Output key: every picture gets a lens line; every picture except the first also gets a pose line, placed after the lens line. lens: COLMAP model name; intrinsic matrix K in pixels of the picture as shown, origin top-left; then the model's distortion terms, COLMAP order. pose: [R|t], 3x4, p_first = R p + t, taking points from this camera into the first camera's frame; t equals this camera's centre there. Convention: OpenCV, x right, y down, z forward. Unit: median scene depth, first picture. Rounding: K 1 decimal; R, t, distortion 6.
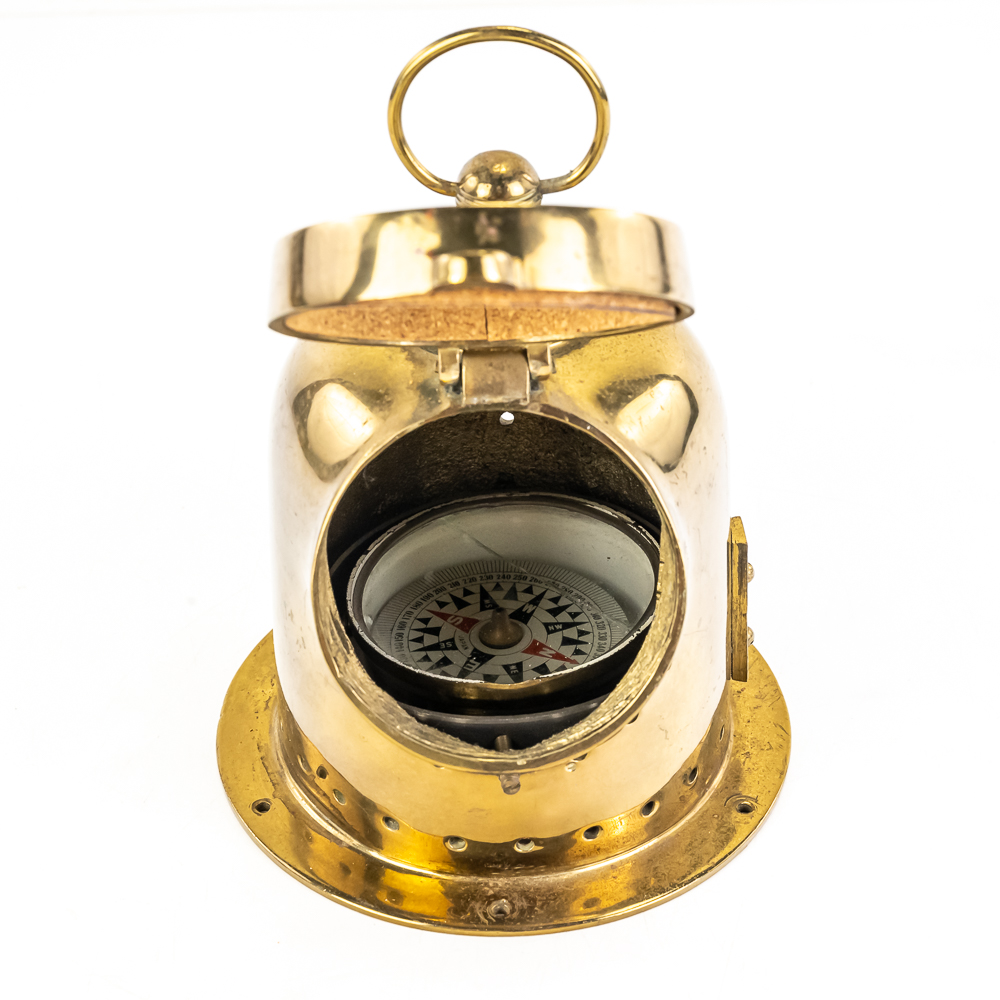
lens RADIAL K [[2552.2, 0, 500.0], [0, 2552.2, 500.0], [0, 0, 1]] dist [0.010074, 0.078704]
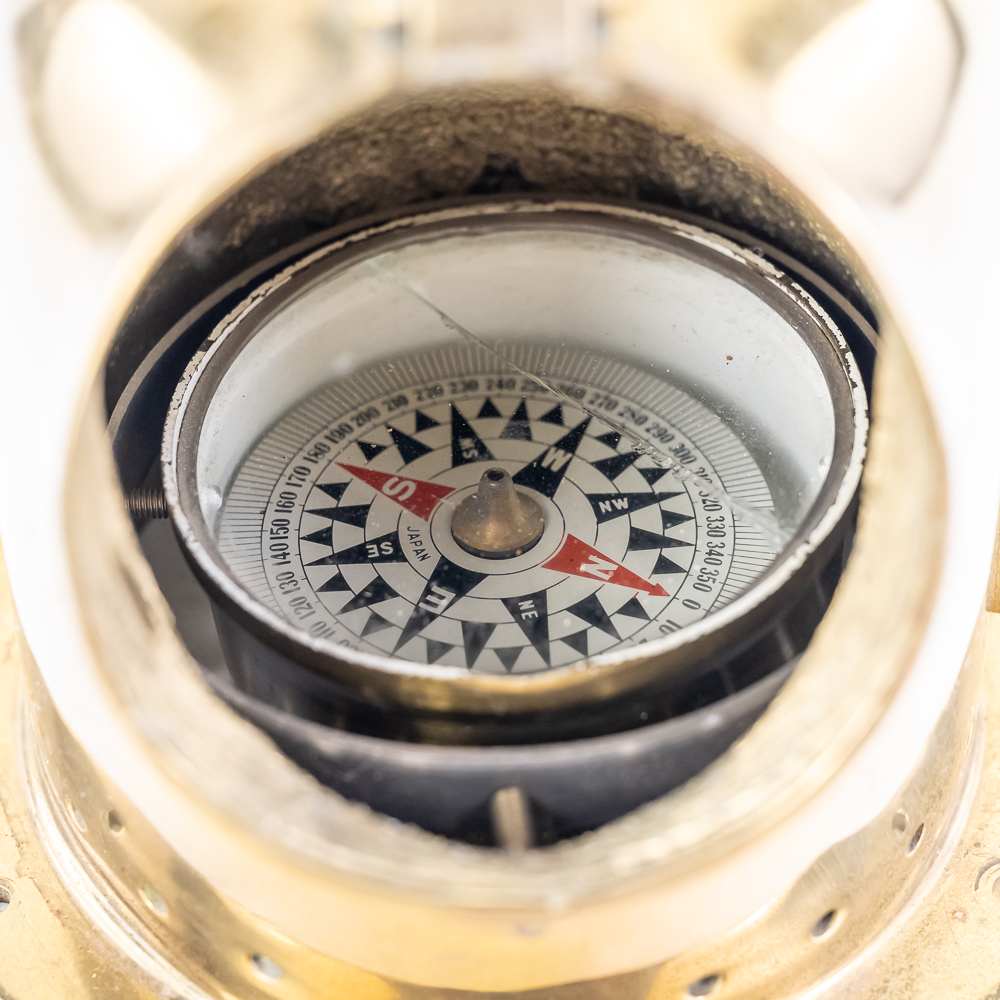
lens RADIAL K [[3164.9, 0, 500.0], [0, 3164.9, 500.0], [0, 0, 1]] dist [0.086758, -2.307641]
pose [[0.999809, -0.007688, 0.017991, -0.009562], [0.004565, 0.985846, 0.167589, -0.048122], [-0.019025, -0.167475, 0.985693, 0.427160]]
